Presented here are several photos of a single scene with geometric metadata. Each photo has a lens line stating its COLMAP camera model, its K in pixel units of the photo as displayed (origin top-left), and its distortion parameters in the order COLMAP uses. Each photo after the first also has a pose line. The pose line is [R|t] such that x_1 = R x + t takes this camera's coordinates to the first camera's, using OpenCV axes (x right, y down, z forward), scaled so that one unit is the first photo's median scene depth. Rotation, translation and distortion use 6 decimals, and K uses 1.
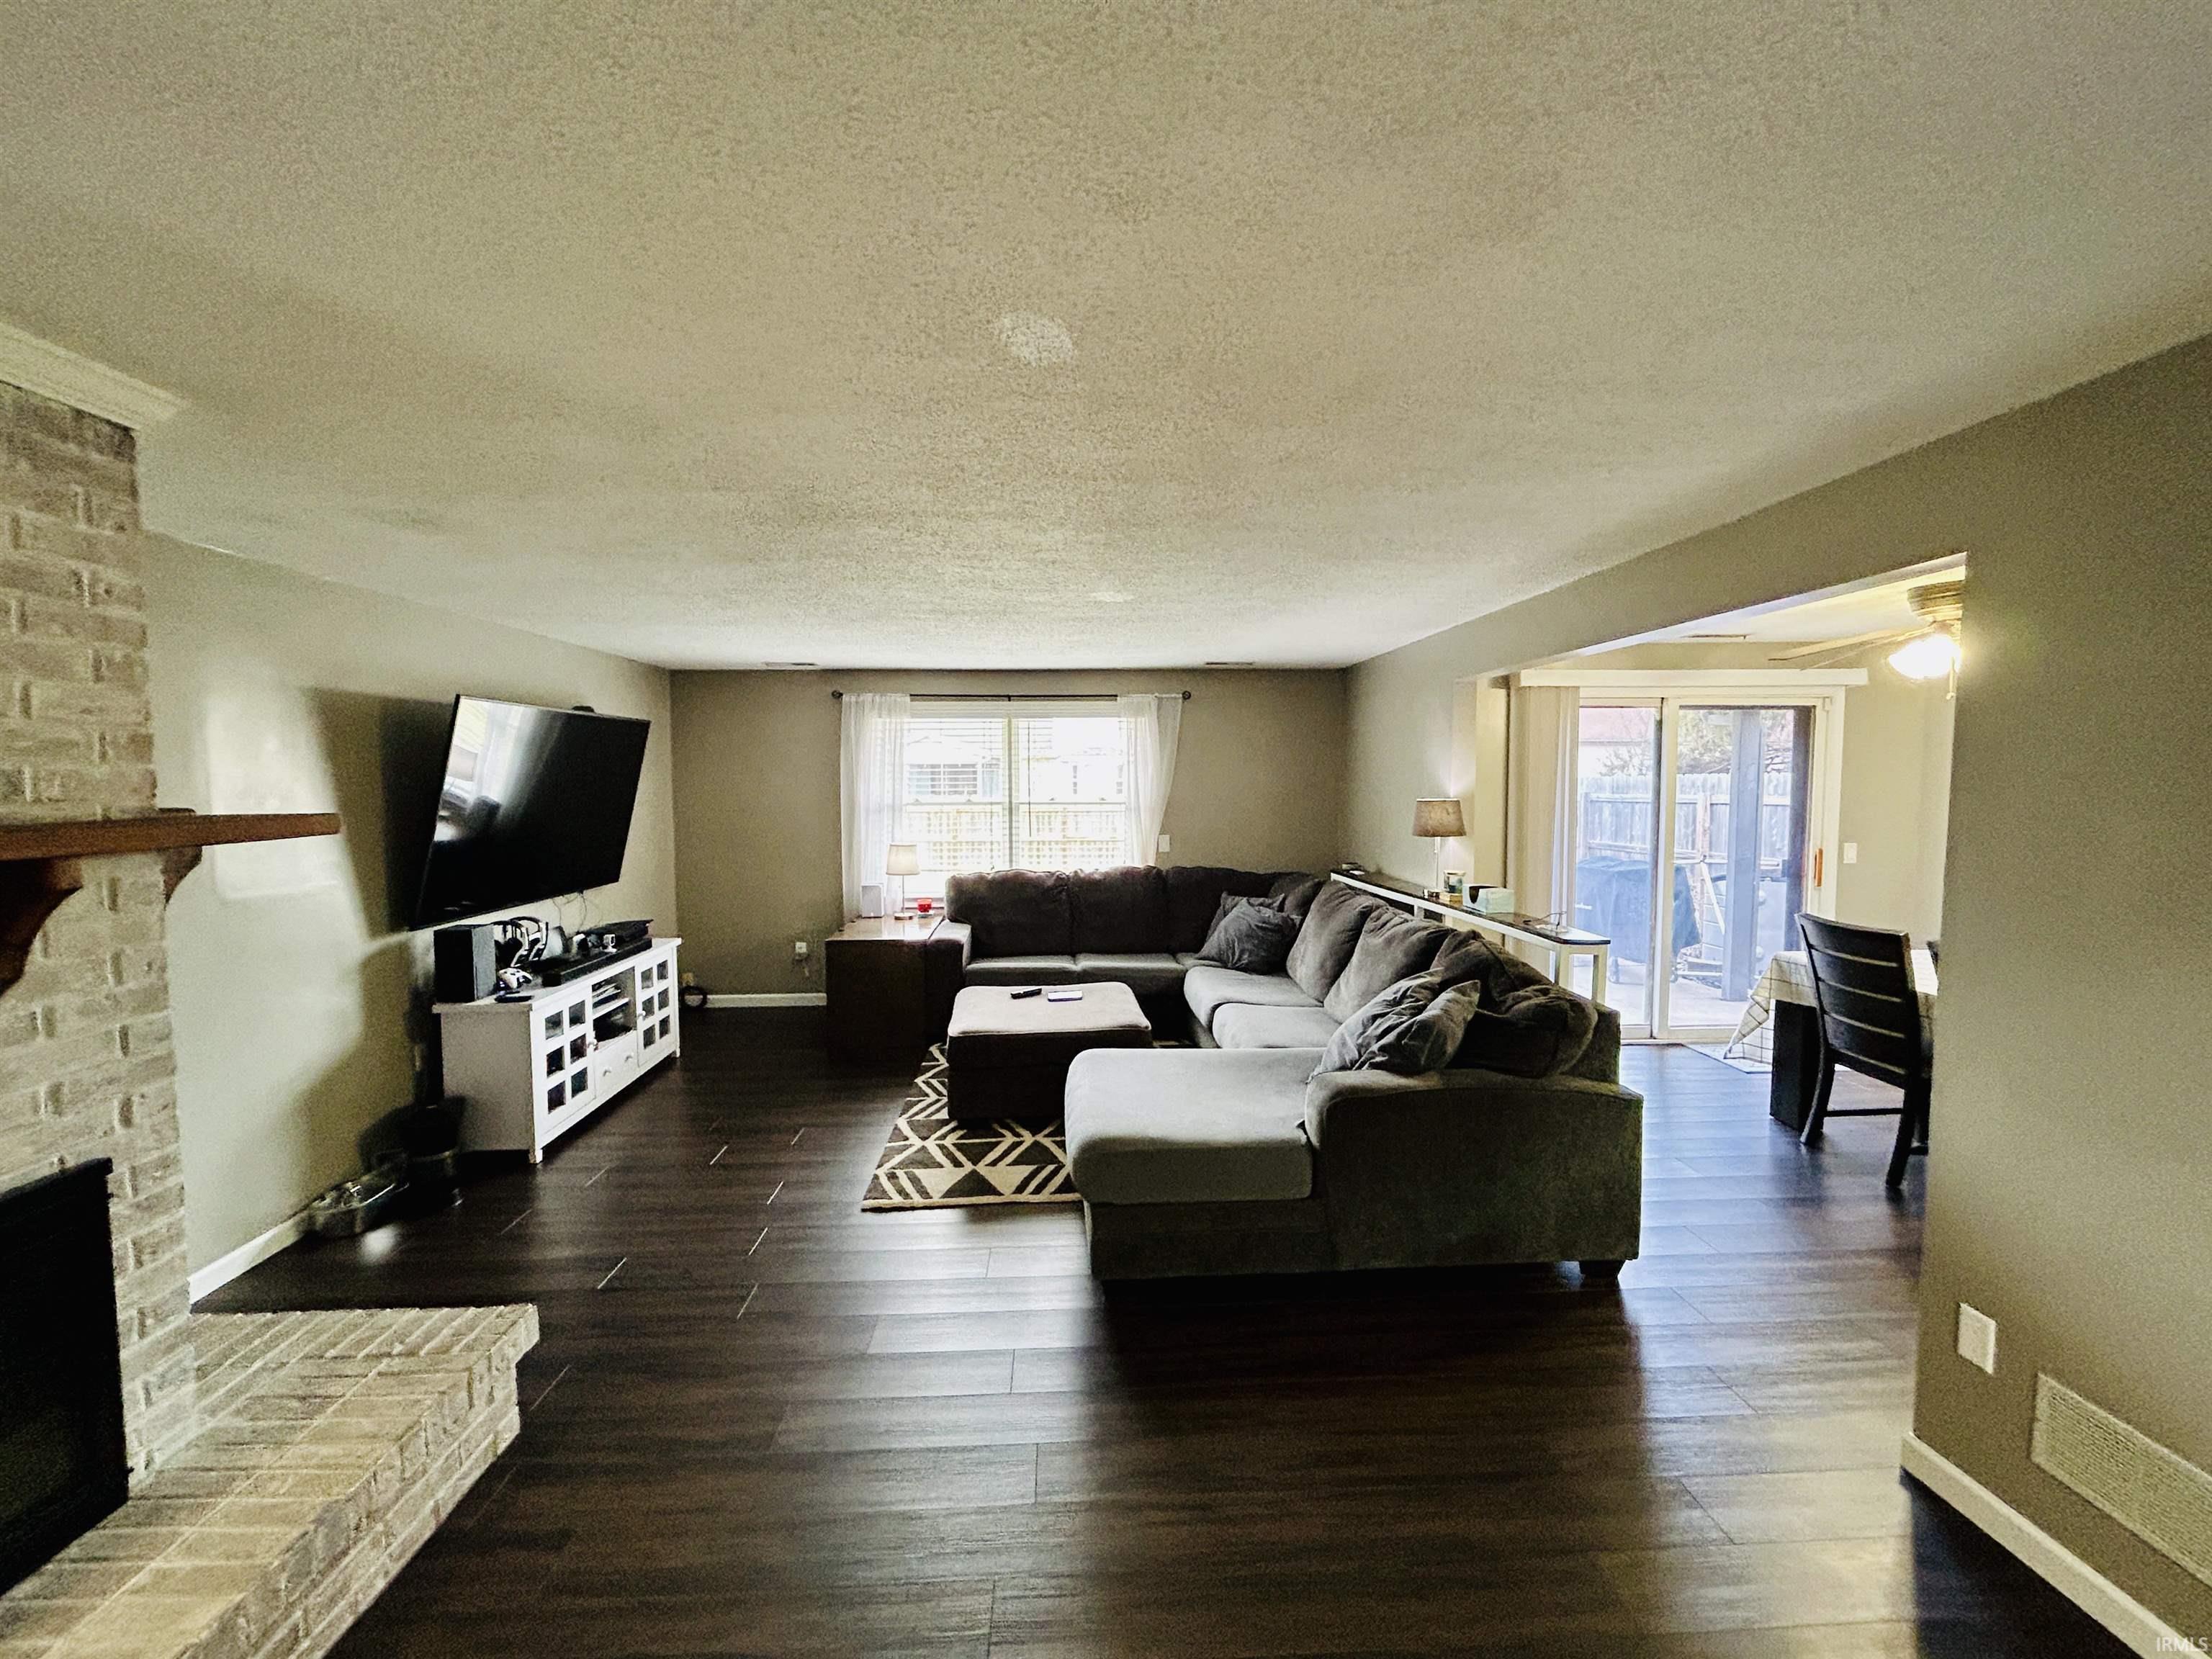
lens RADIAL K [[894.2, 0, 1102.7], [0, 894.2, 823.5], [0, 0, 1]] dist [-0.002754, 0.000066]
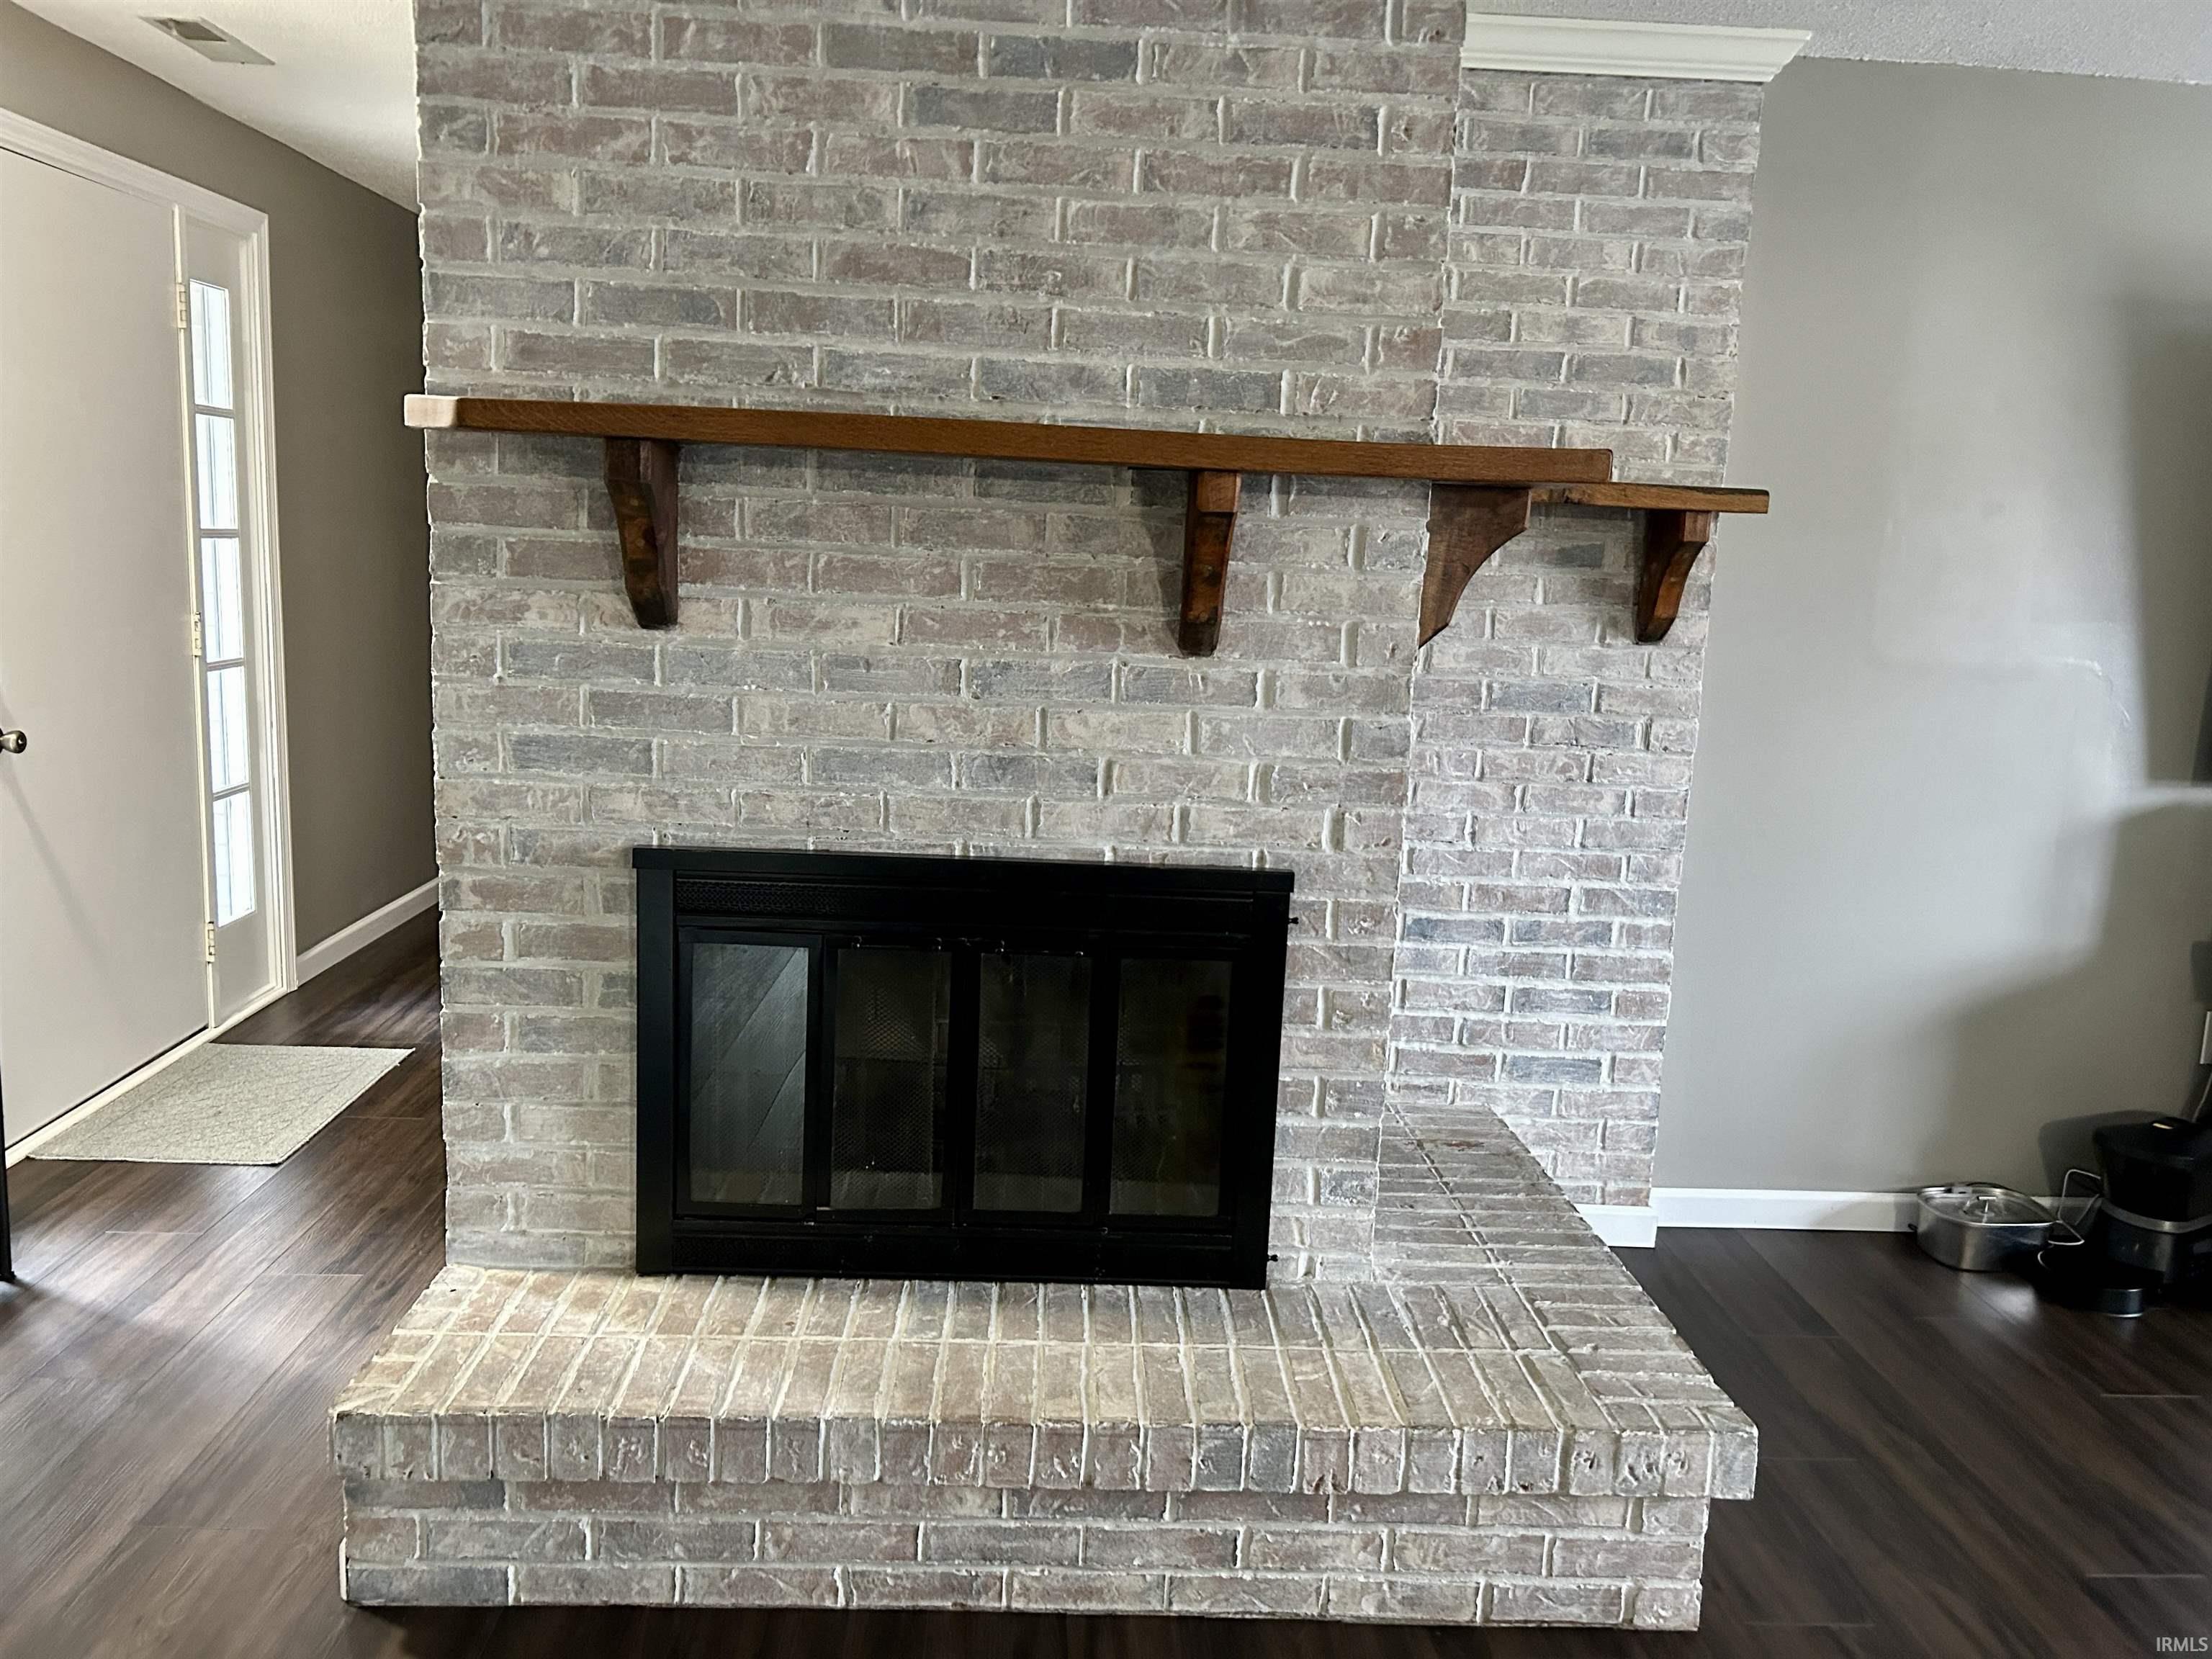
lens RADIAL K [[1680.5, 0, 1102.3], [0, 1680.5, 820.6], [0, 0, 1]] dist [0.048152, -0.053315]
pose [[0.008504, 0.173233, -0.984844, 0.143780], [-0.098657, 0.980220, 0.171568, 0.033789], [0.995085, 0.095702, 0.025426, 0.307360]]
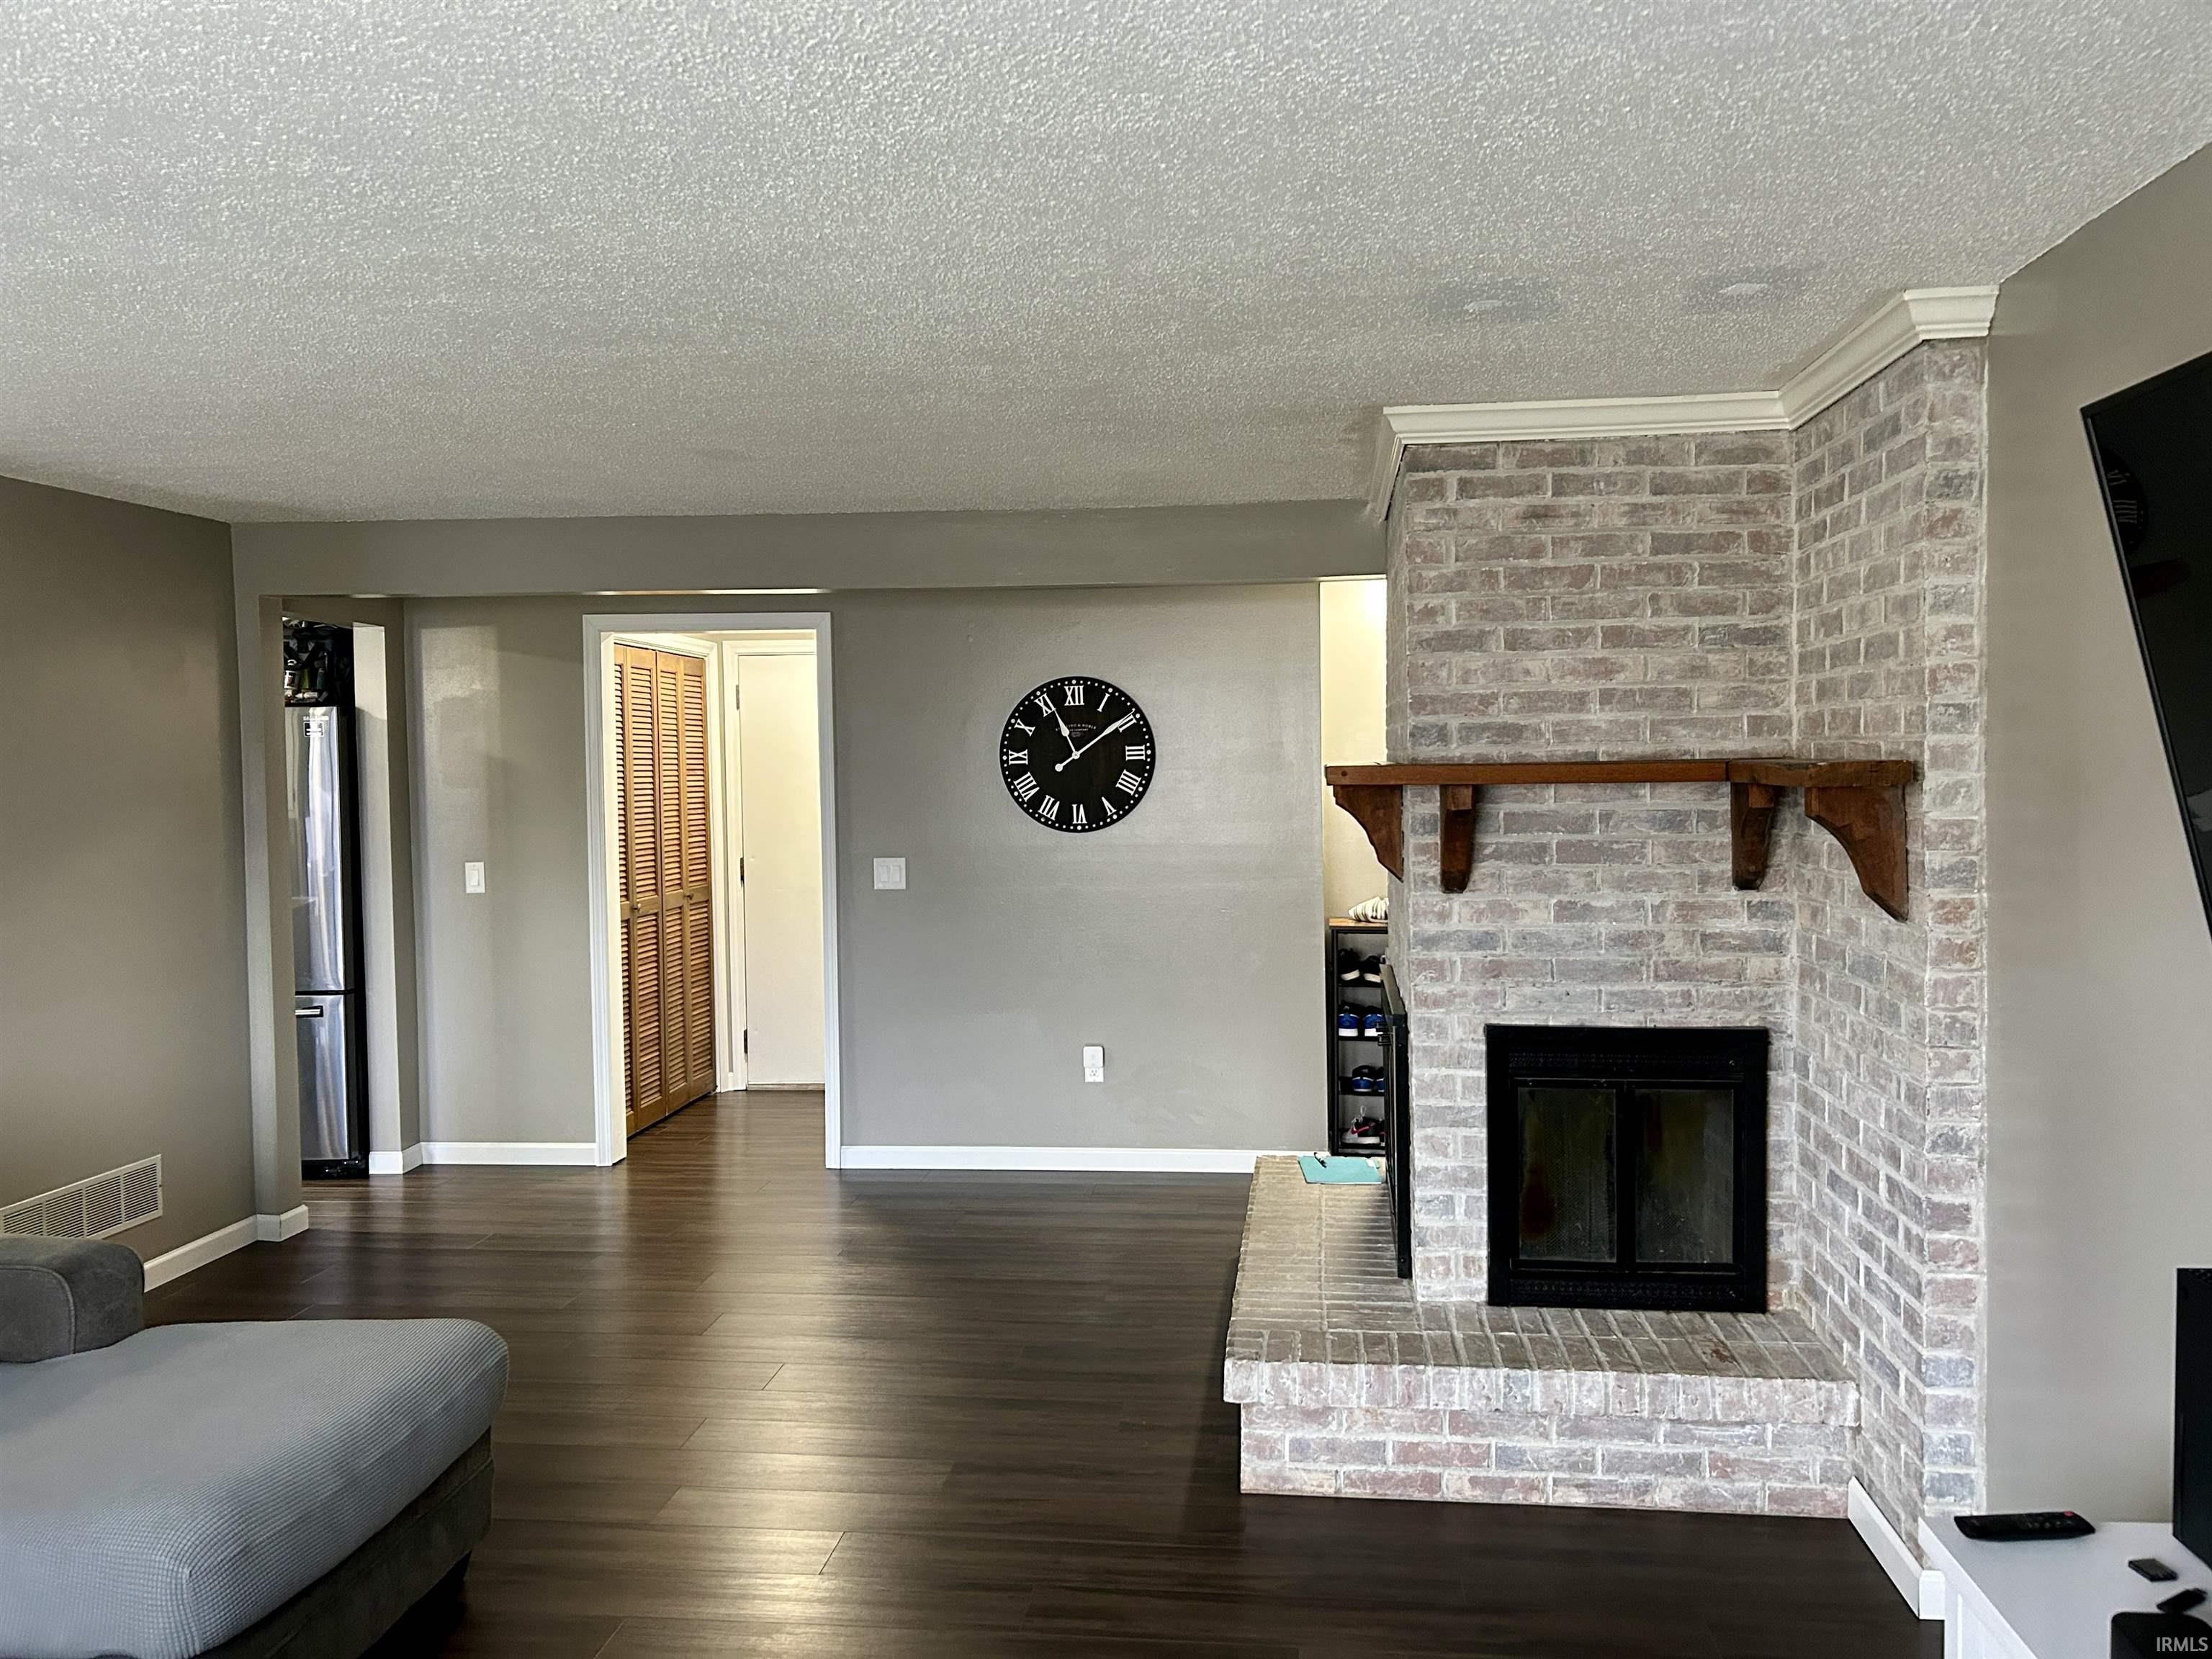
lens RADIAL K [[1653.4, 0, 1114.0], [0, 1653.4, 808.9], [0, 0, 1]] dist [0.061414, -0.087200]
pose [[-0.987664, 0.014277, 0.155937, -0.427948], [0.027279, 0.996295, 0.081559, -0.057999], [-0.154195, 0.084807, -0.984394, 1.371121]]
